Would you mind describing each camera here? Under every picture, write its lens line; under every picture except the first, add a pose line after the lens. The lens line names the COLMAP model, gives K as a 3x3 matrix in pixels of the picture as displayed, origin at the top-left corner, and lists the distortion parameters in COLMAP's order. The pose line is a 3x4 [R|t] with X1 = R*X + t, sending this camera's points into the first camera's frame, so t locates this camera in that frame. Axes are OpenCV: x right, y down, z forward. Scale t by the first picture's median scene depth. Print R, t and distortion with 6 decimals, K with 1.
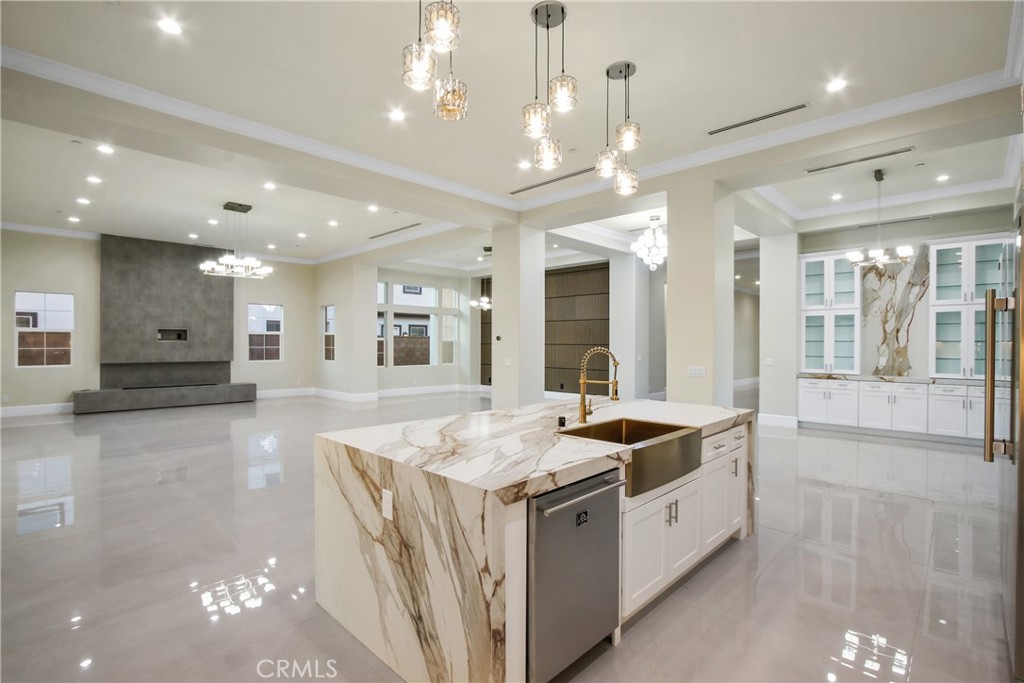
lens RADIAL K [[480.2, 0, 501.3], [0, 480.2, 345.1], [0, 0, 1]] dist [-0.022435, 0.000356]
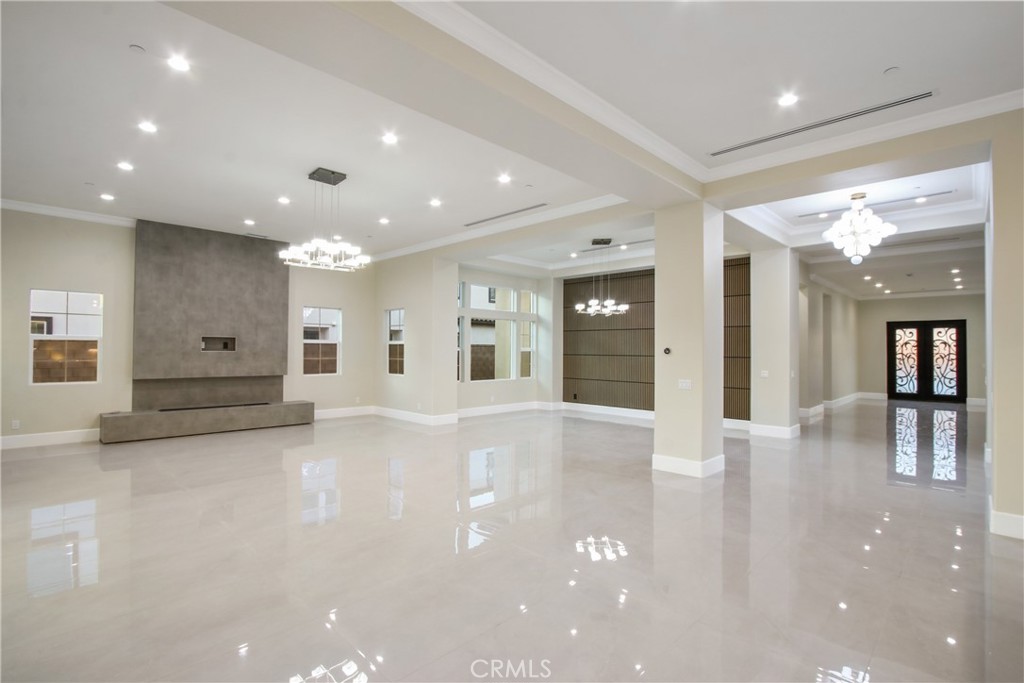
lens RADIAL K [[480.2, 0, 501.3], [0, 480.2, 345.1], [0, 0, 1]] dist [-0.022435, 0.000356]
pose [[0.999955, 0.002846, -0.009000, -0.198432], [-0.002981, 0.999884, -0.014945, -0.008709], [0.008956, 0.014971, 0.999848, 0.182974]]
